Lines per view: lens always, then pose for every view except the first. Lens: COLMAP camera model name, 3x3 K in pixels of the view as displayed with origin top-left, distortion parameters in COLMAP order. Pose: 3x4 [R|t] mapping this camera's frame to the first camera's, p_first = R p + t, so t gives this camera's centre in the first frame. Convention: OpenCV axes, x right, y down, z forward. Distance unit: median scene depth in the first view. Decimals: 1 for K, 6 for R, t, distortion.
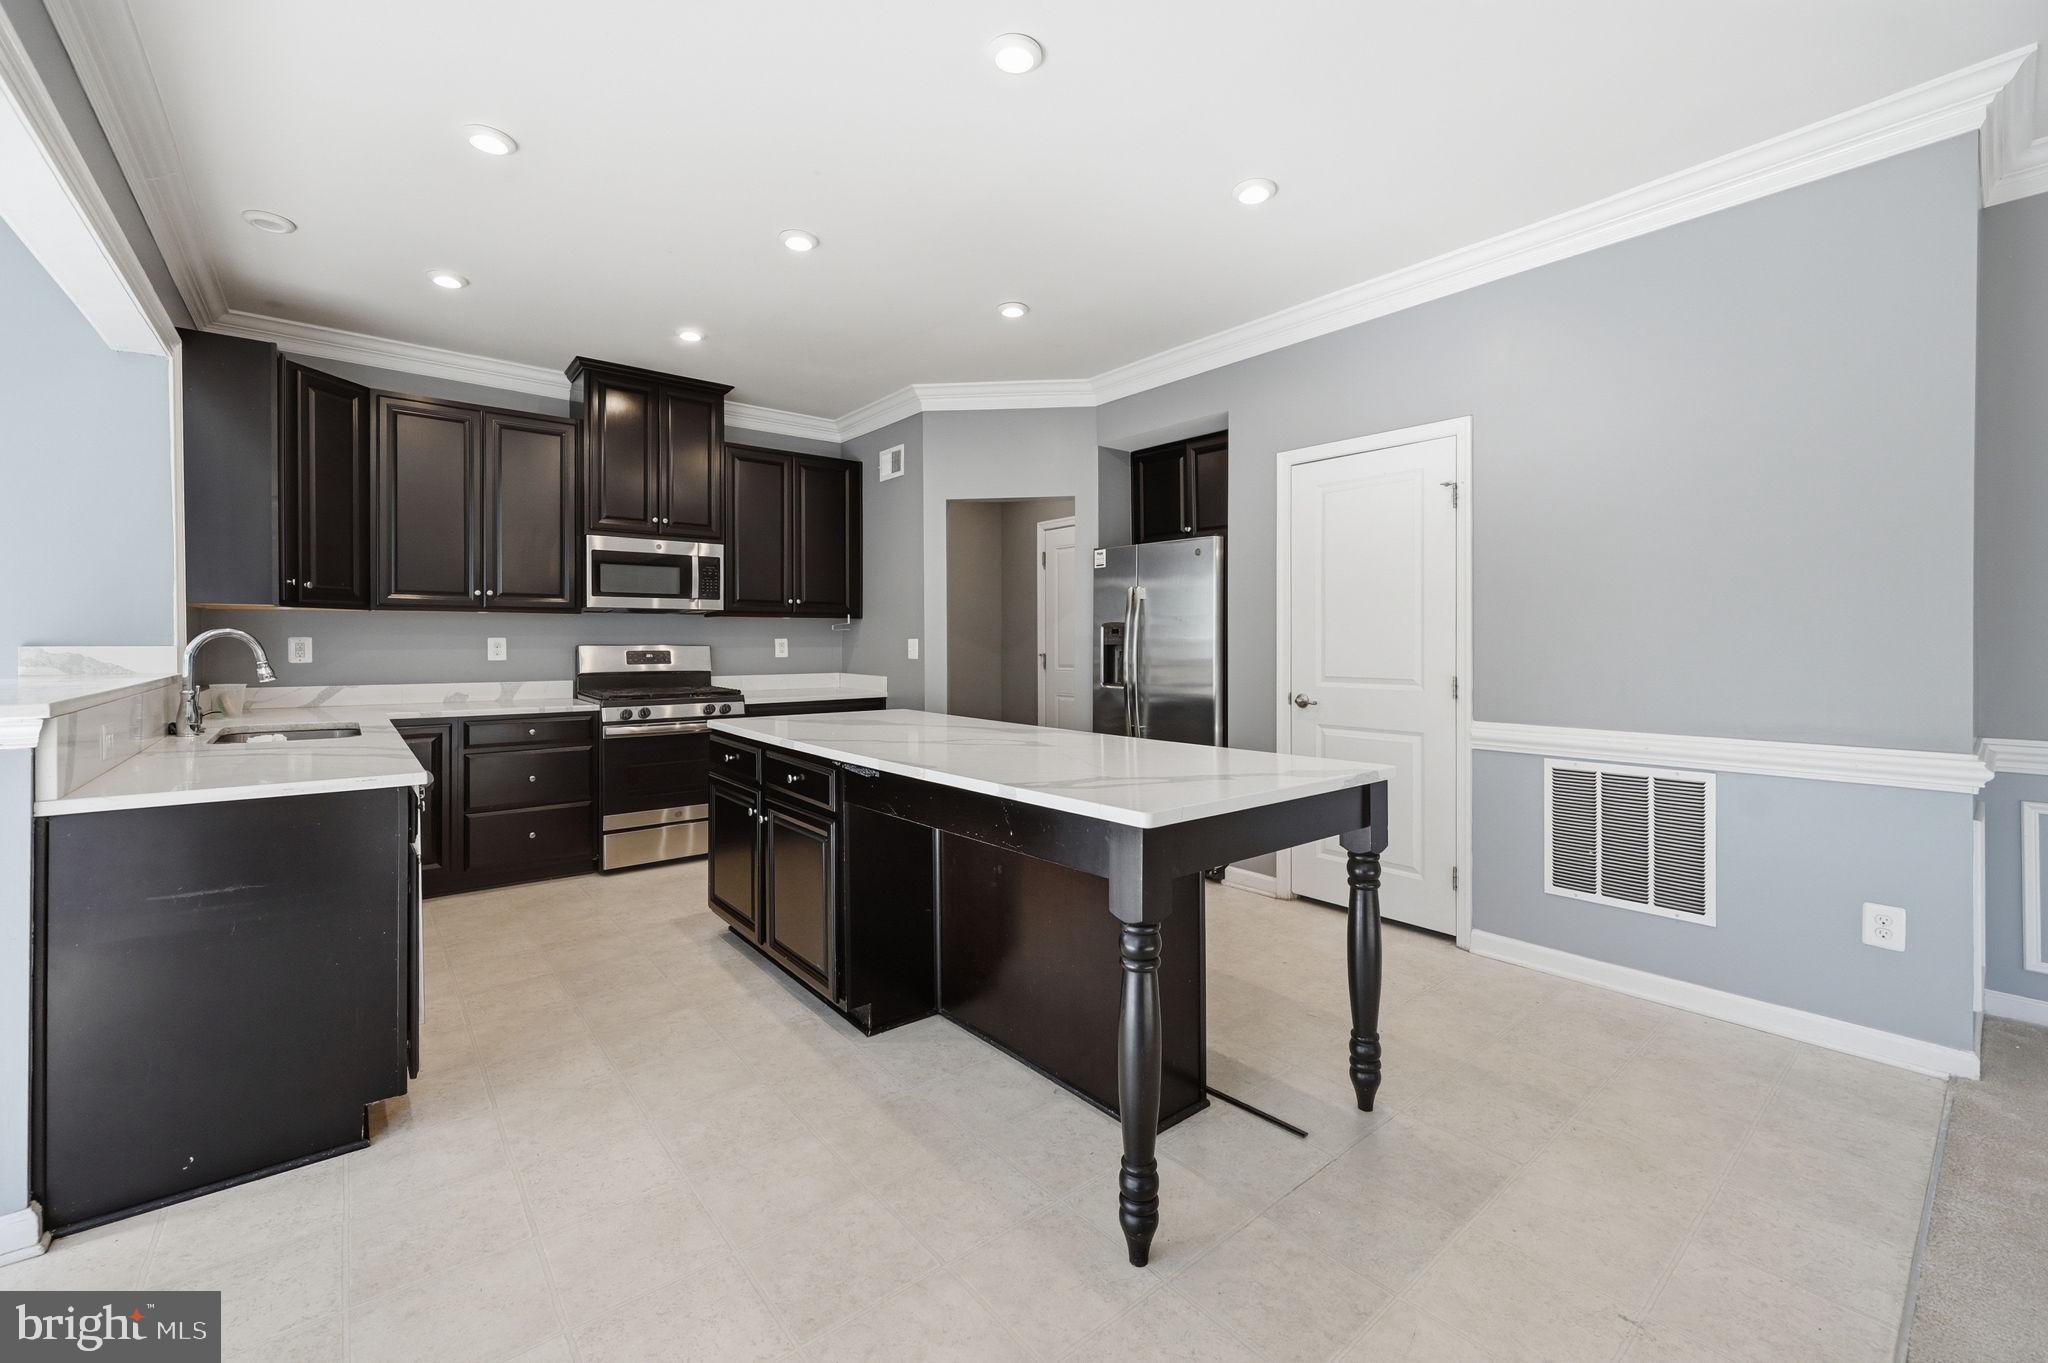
lens RADIAL K [[830.8, 0, 1093.9], [0, 830.8, 644.1], [0, 0, 1]] dist [-0.000010, -0.000514]
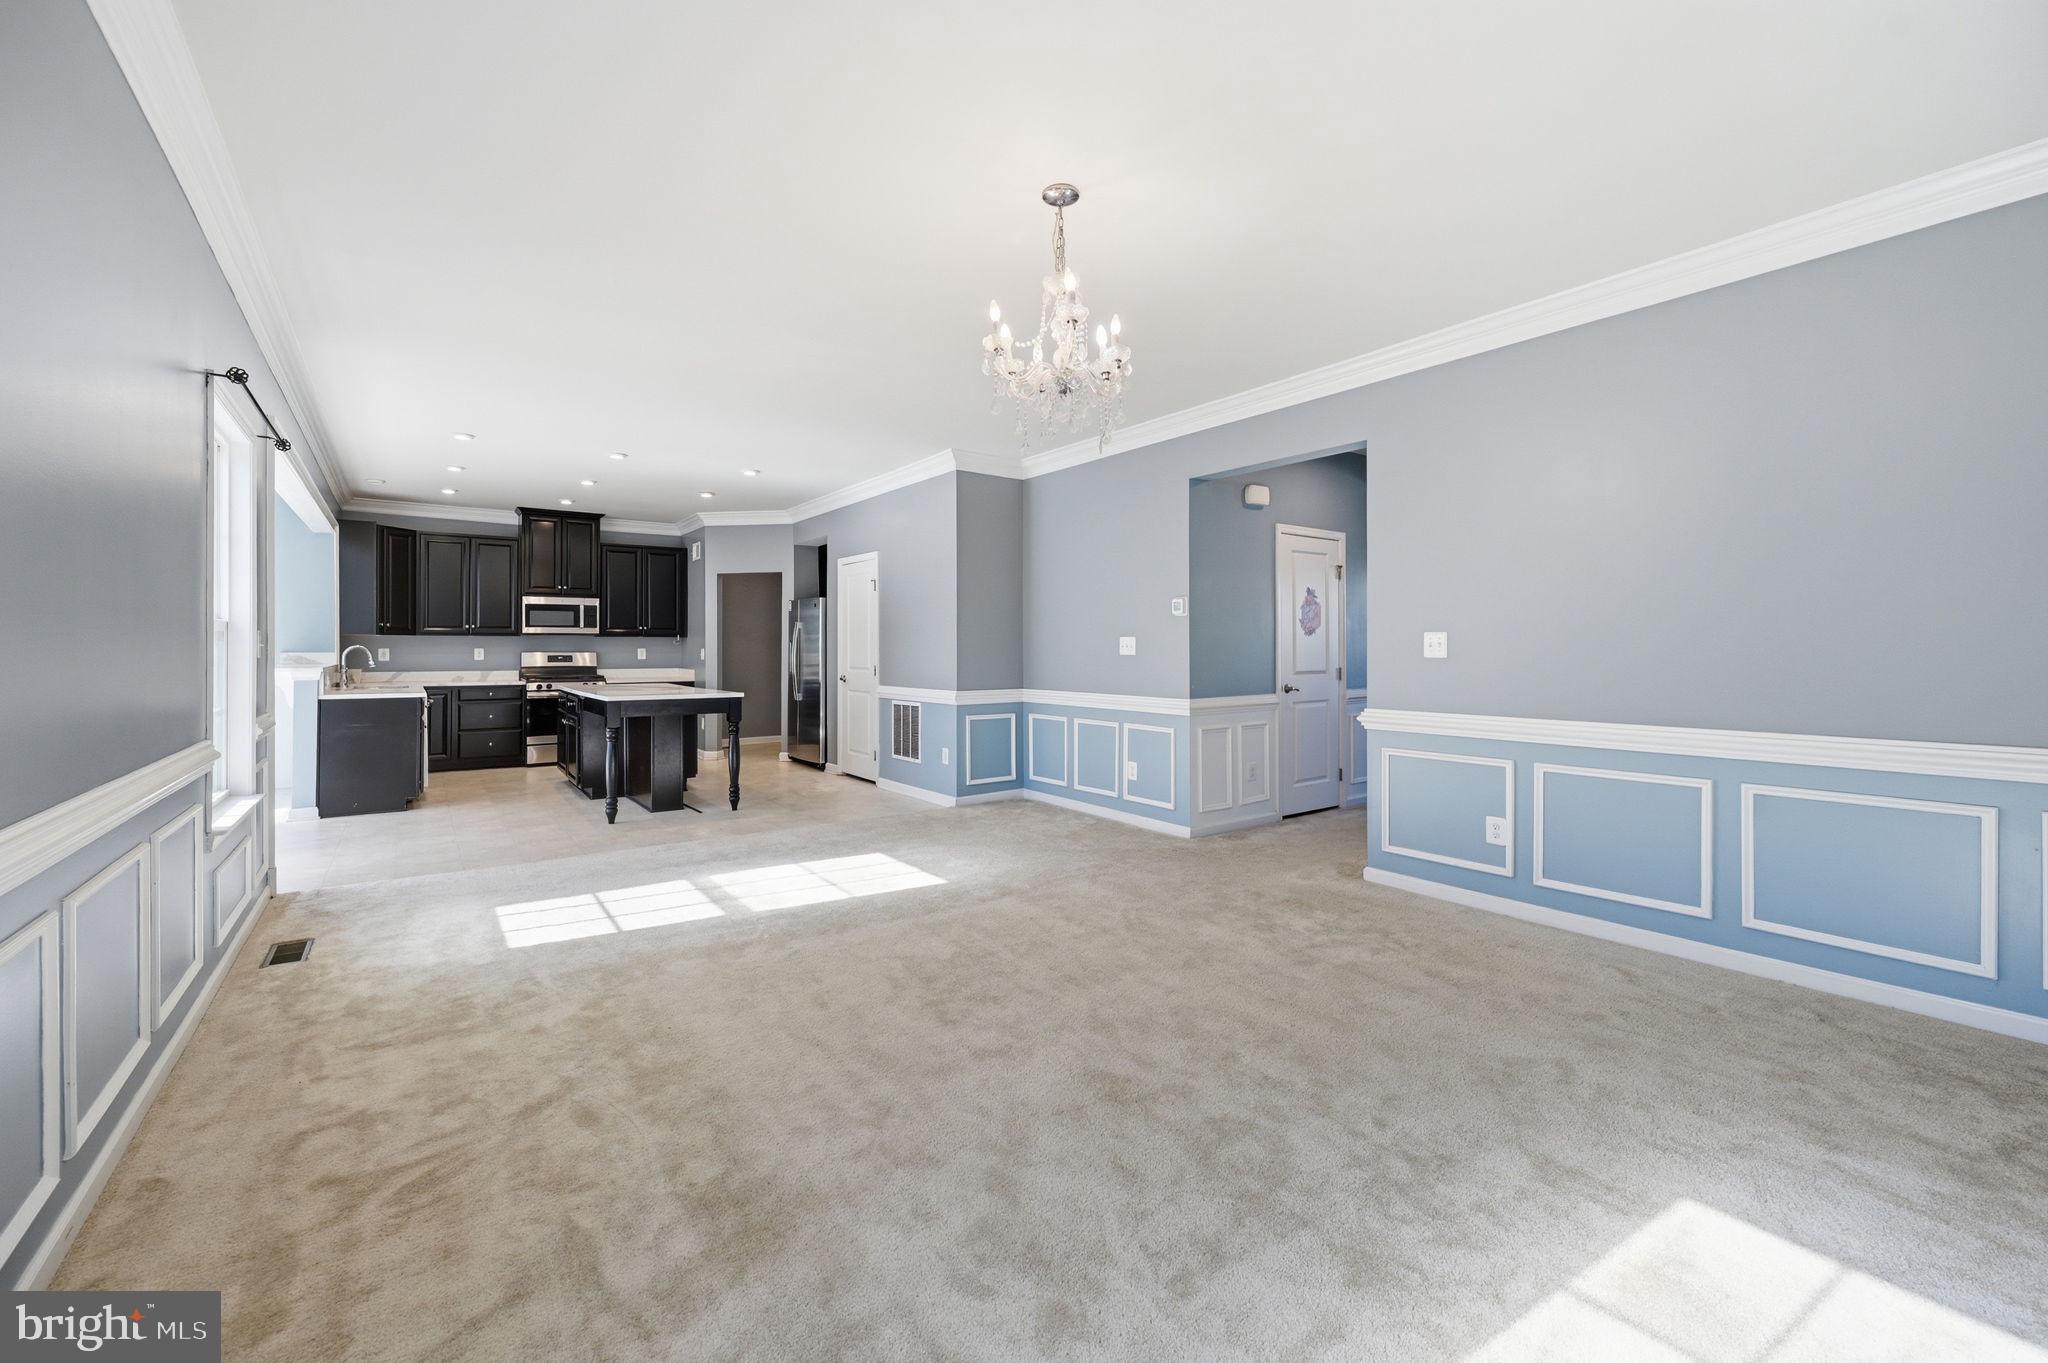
lens RADIAL K [[830.8, 0, 1090.2], [0, 830.8, 644.8], [0, 0, 1]] dist [-0.000010, -0.000514]
pose [[0.998787, -0.000088, -0.049246, 0.861027], [-0.000291, 0.999970, -0.007696, -0.001445], [0.049245, 0.007701, 0.998757, -0.933708]]
